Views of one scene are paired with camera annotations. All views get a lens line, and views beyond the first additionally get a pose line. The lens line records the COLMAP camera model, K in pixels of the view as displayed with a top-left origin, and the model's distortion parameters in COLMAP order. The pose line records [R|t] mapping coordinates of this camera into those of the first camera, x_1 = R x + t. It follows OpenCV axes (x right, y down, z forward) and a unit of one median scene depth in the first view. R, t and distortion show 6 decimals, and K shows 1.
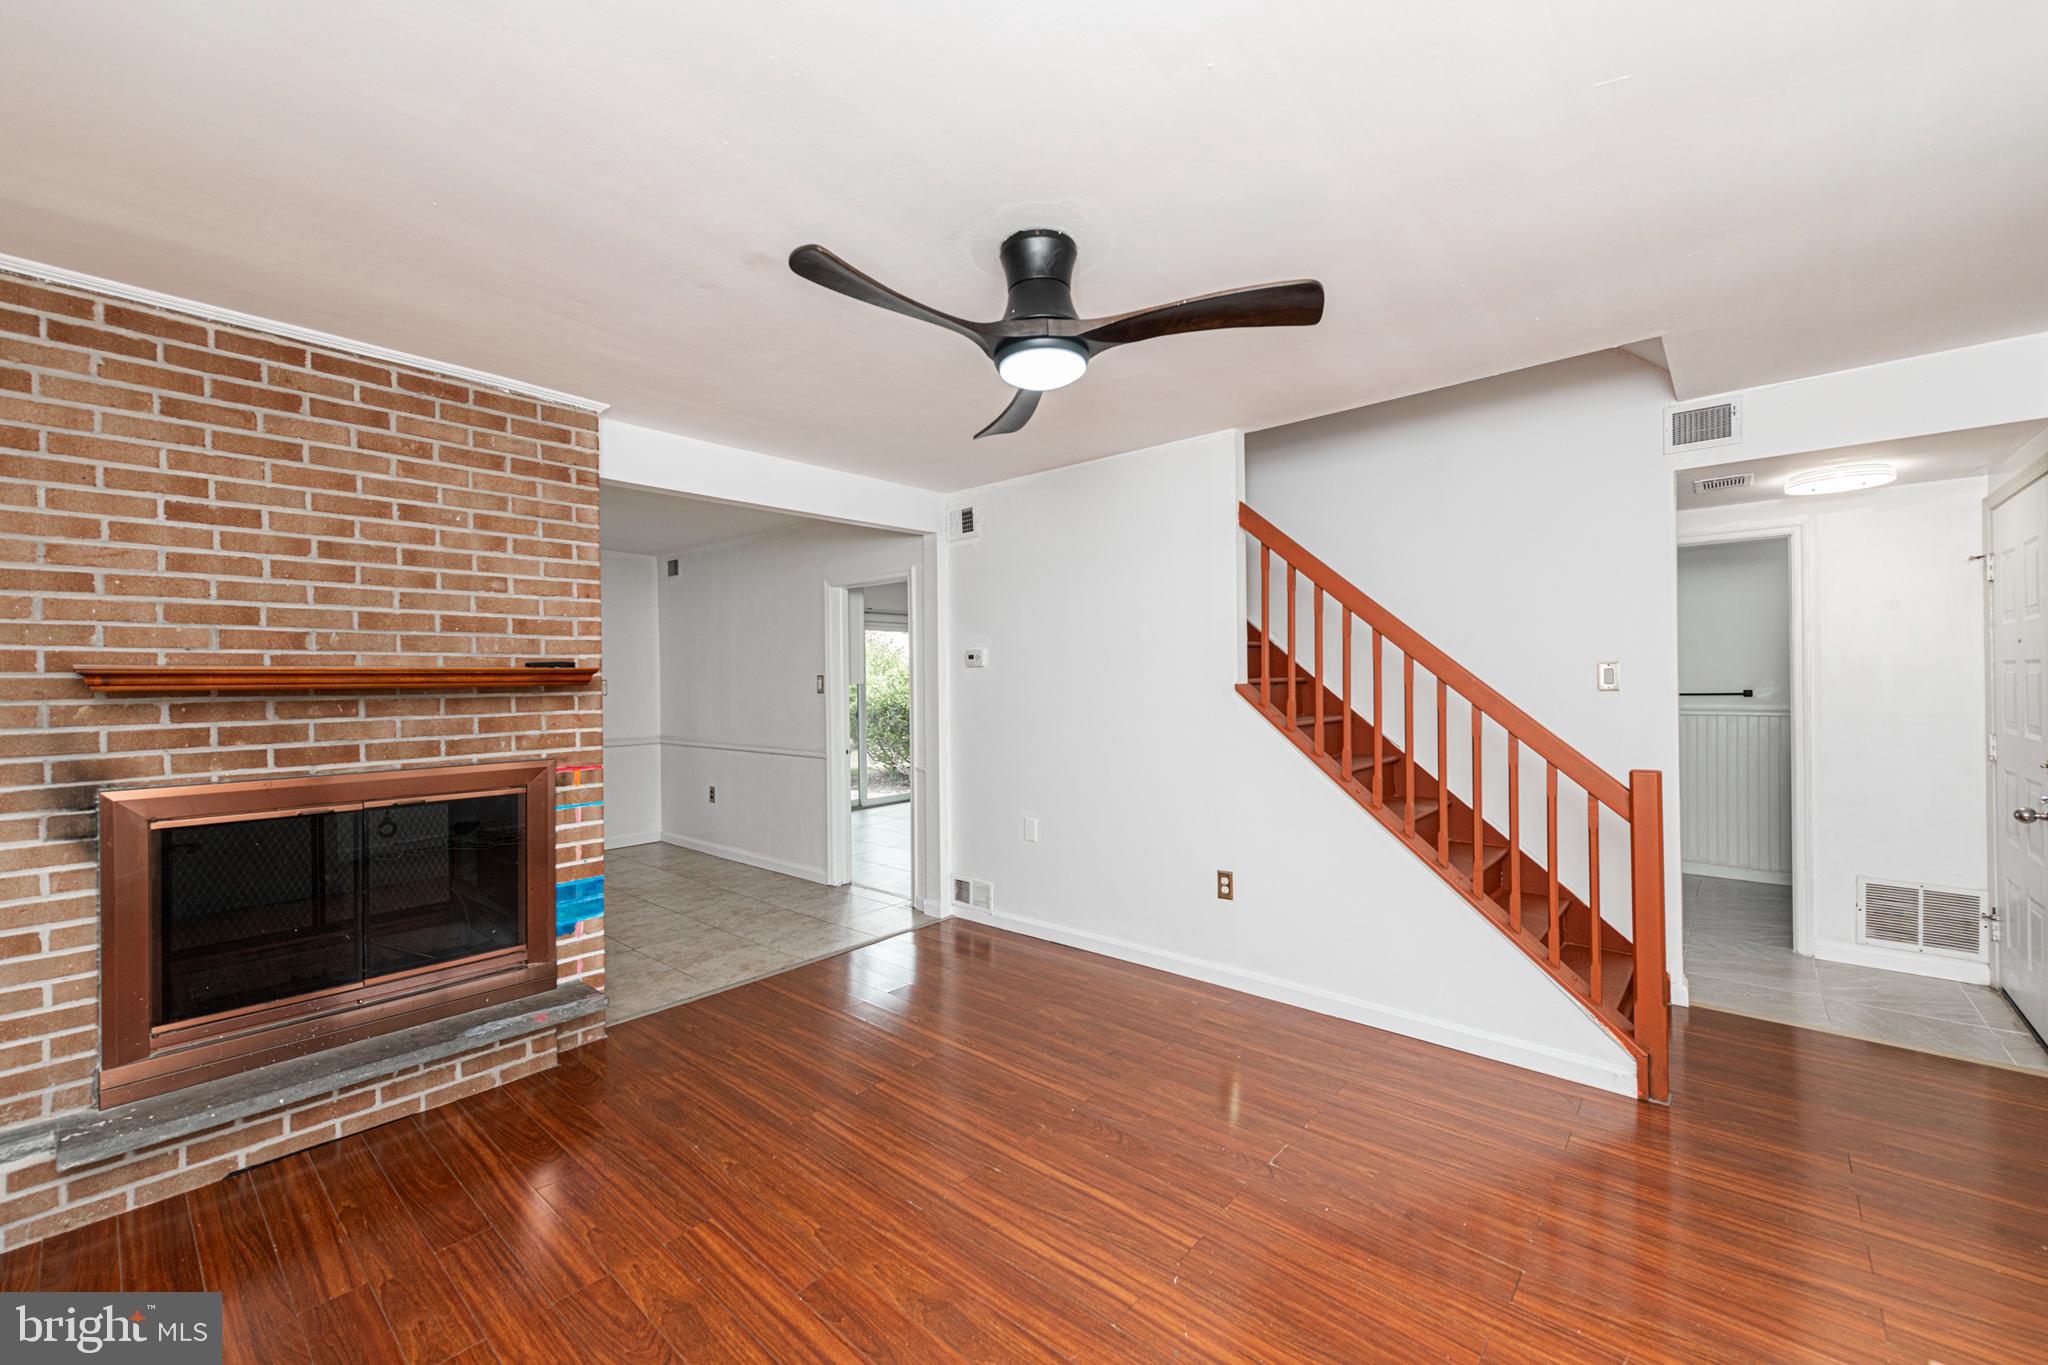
lens RADIAL K [[804.4, 0, 1042.5], [0, 804.4, 672.4], [0, 0, 1]] dist [0.009149, -0.001539]
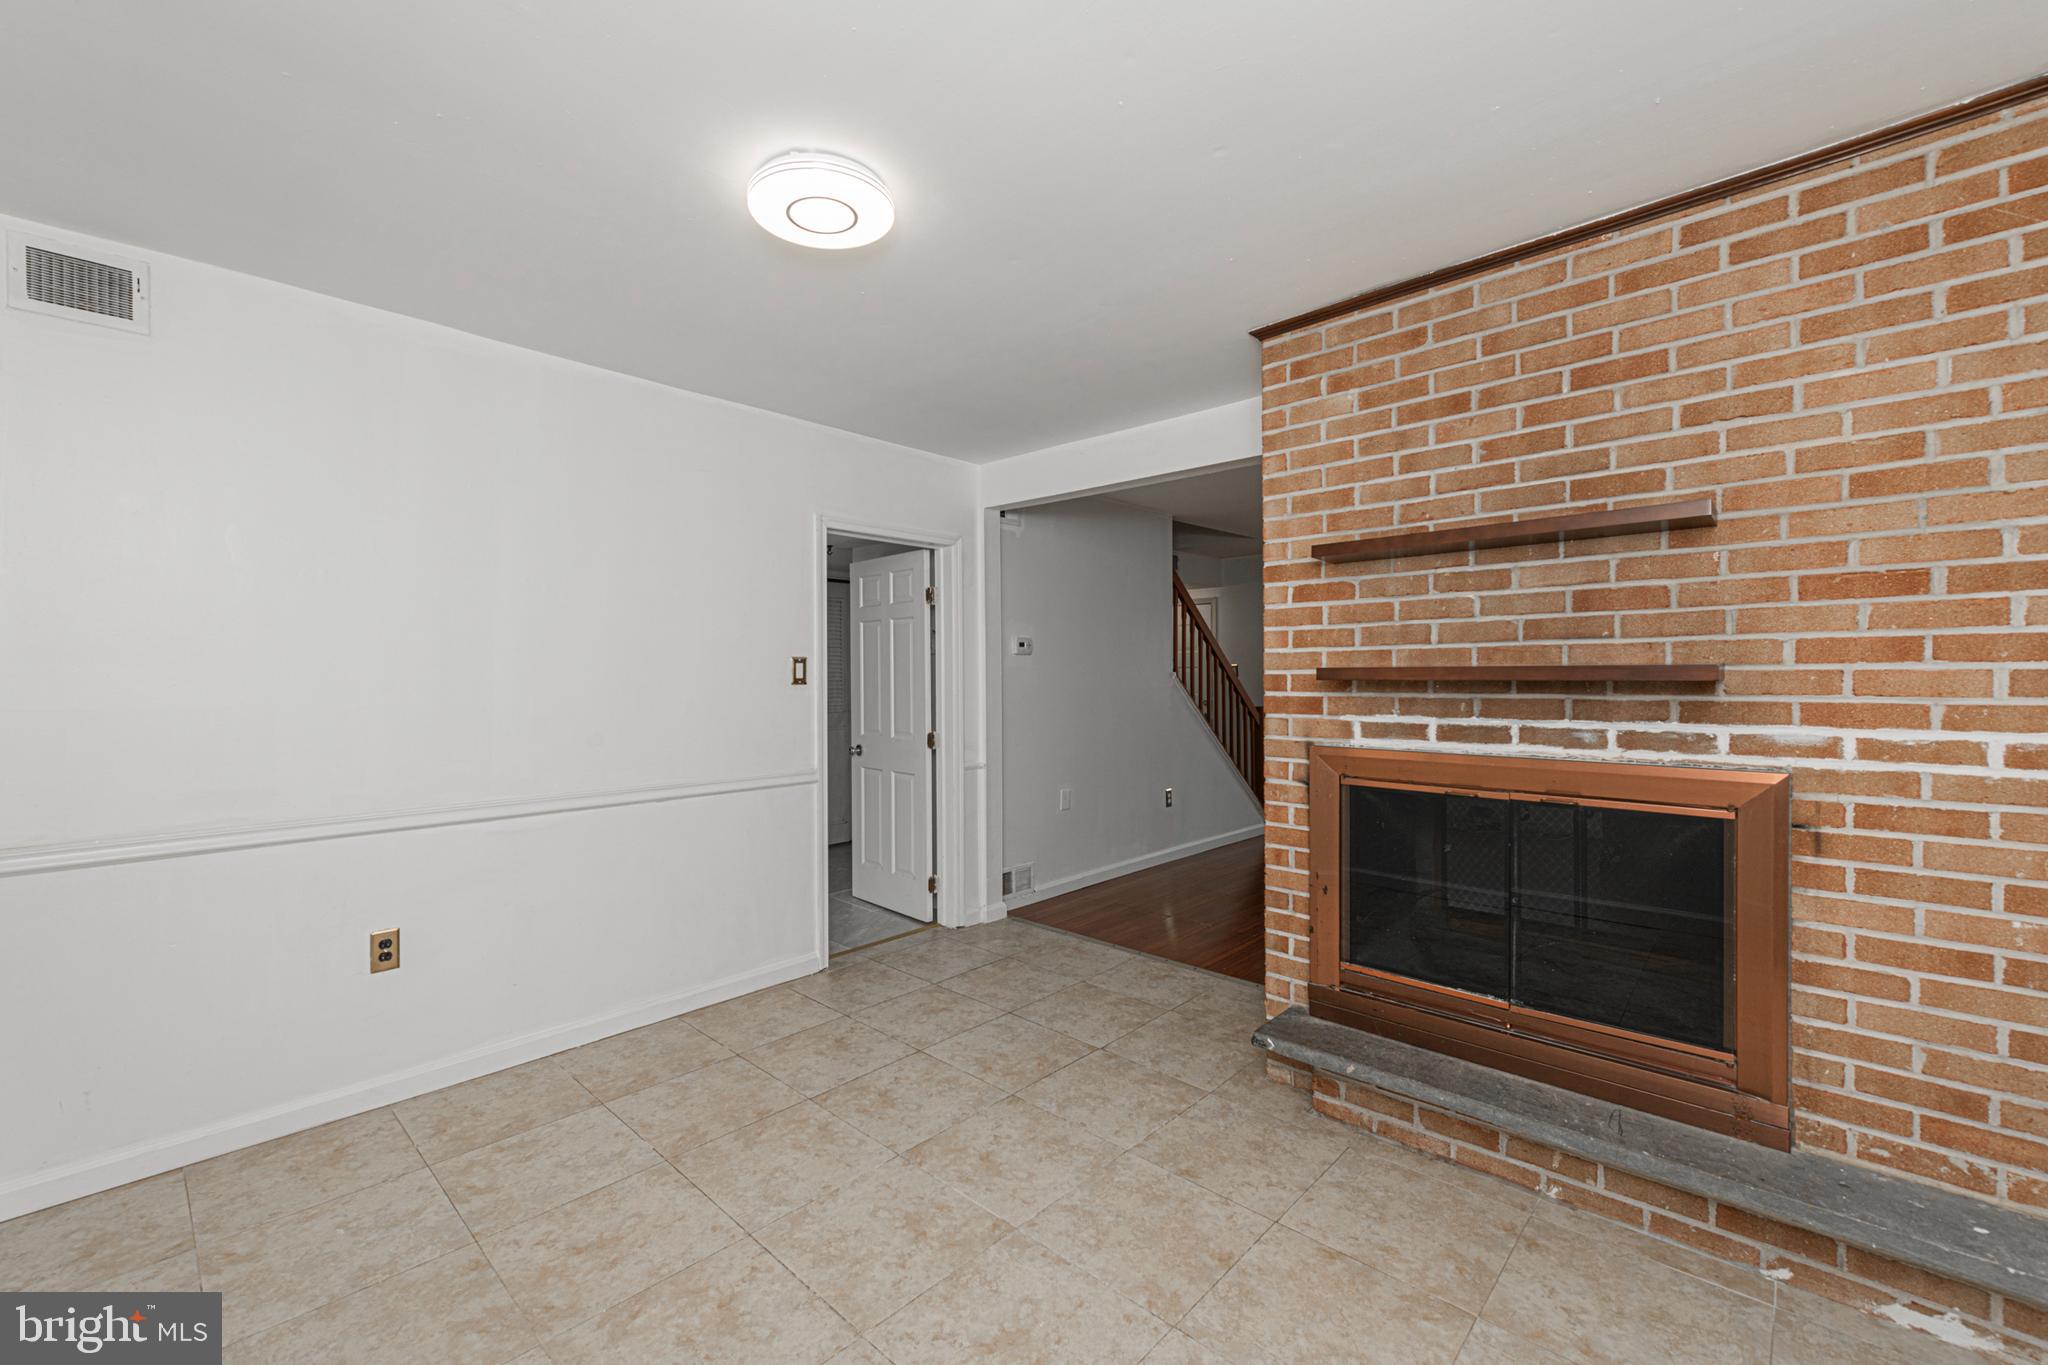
lens RADIAL K [[832.0, 0, 1009.3], [0, 832.0, 685.9], [0, 0, 1]] dist [0.000244, -0.000741]
pose [[0.073122, -0.003117, 0.997318, -1.913912], [0.009085, 0.999956, 0.002460, 0.054927], [-0.997282, 0.008881, 0.073147, 1.612351]]
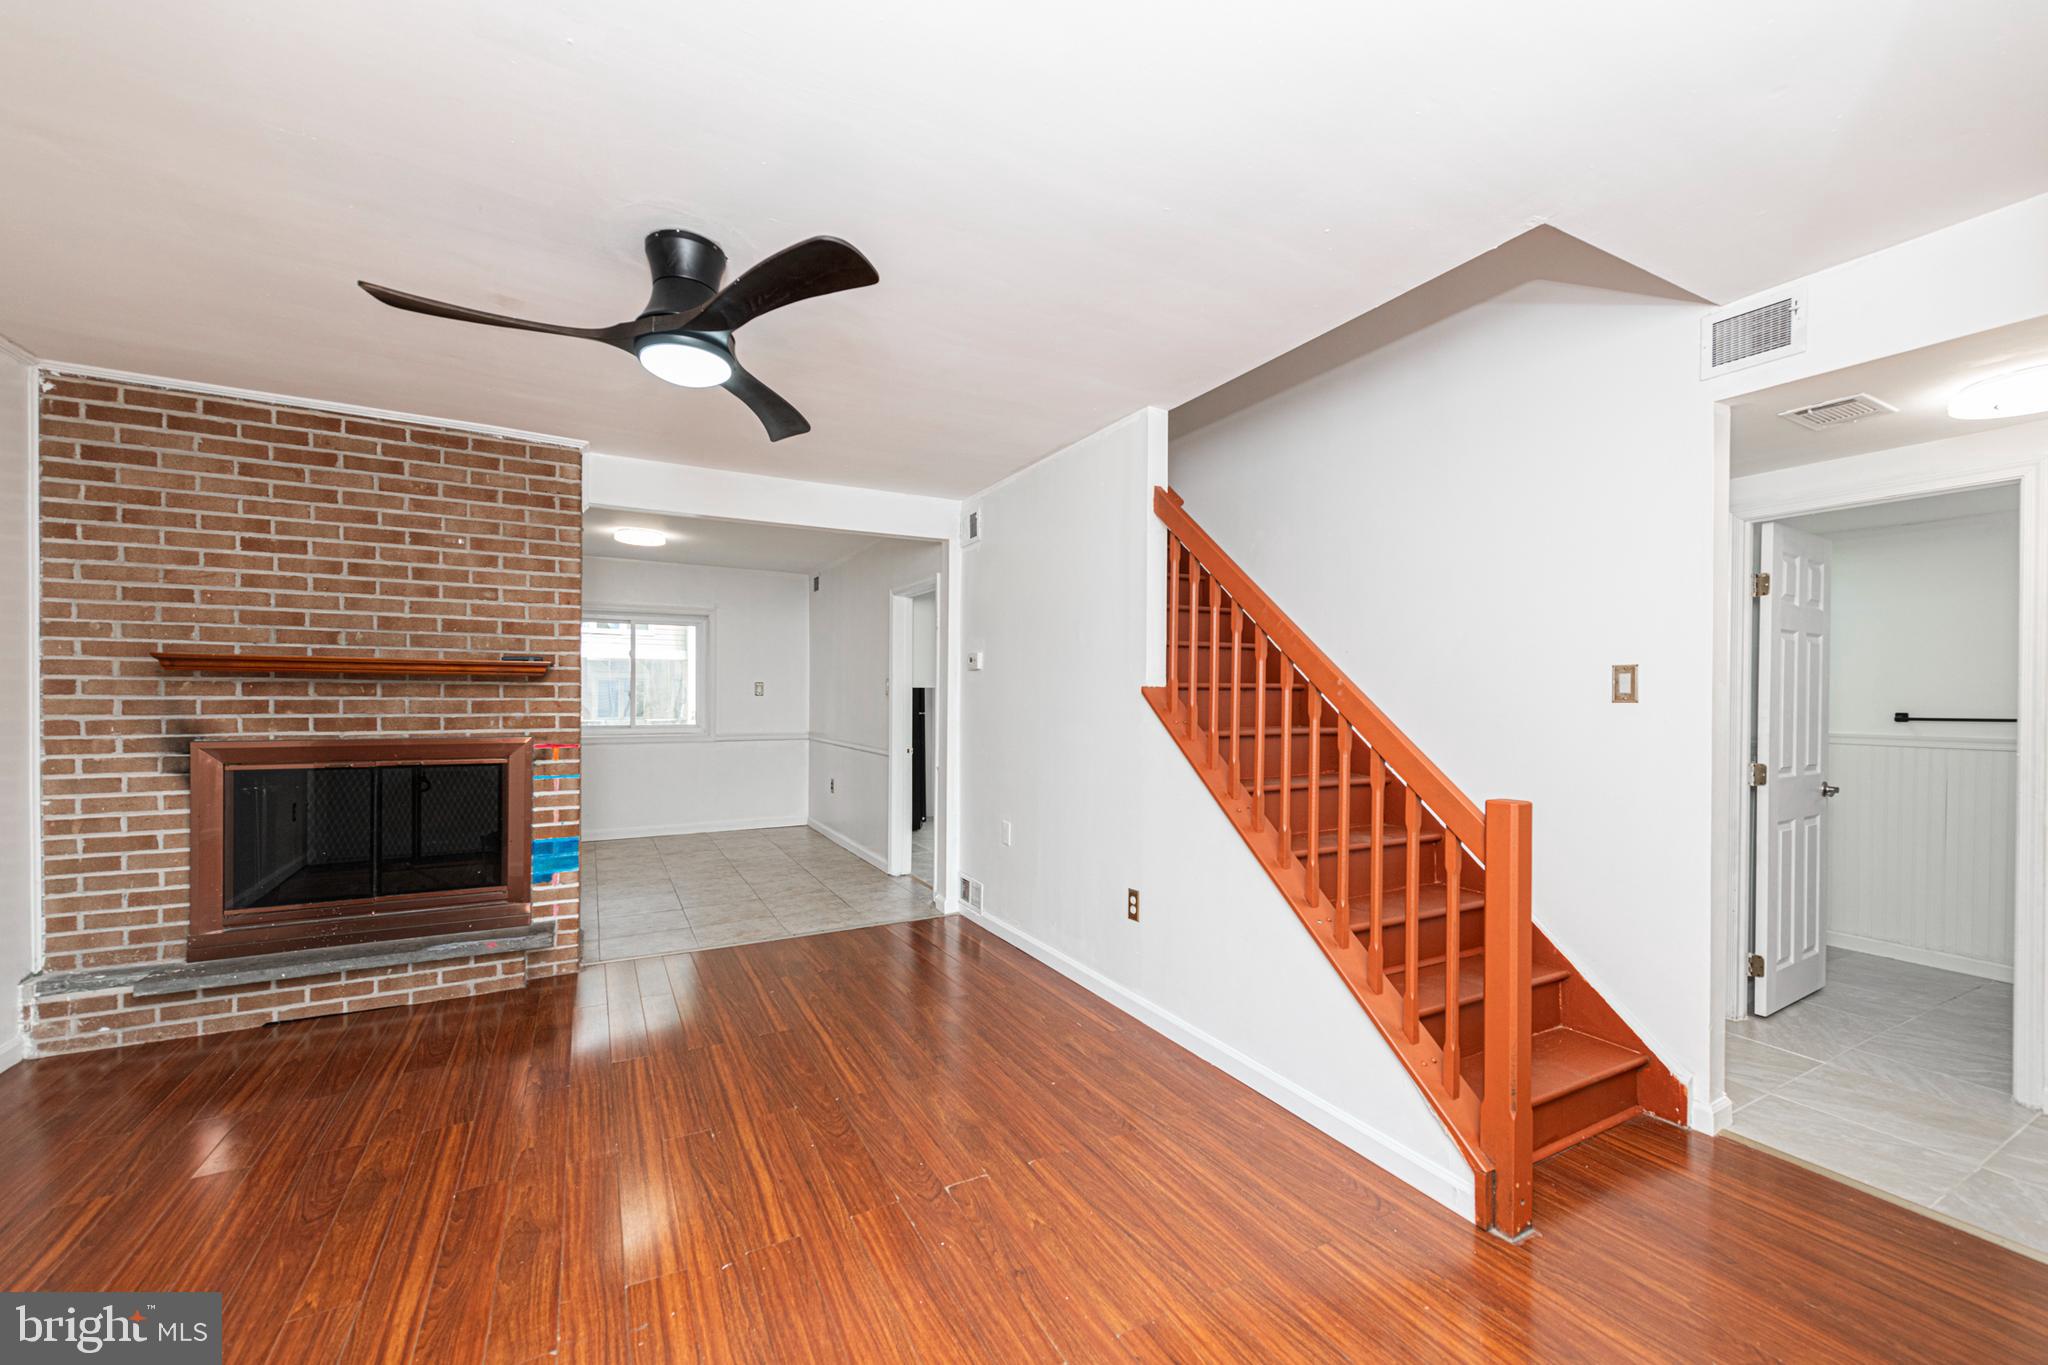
lens RADIAL K [[804.4, 0, 1055.1], [0, 804.4, 691.8], [0, 0, 1]] dist [0.009149, -0.001539]
pose [[0.939650, 0.016942, -0.341719, 0.614091], [-0.015265, 0.999855, 0.007596, 0.020359], [0.341798, -0.001922, 0.939772, 0.141316]]
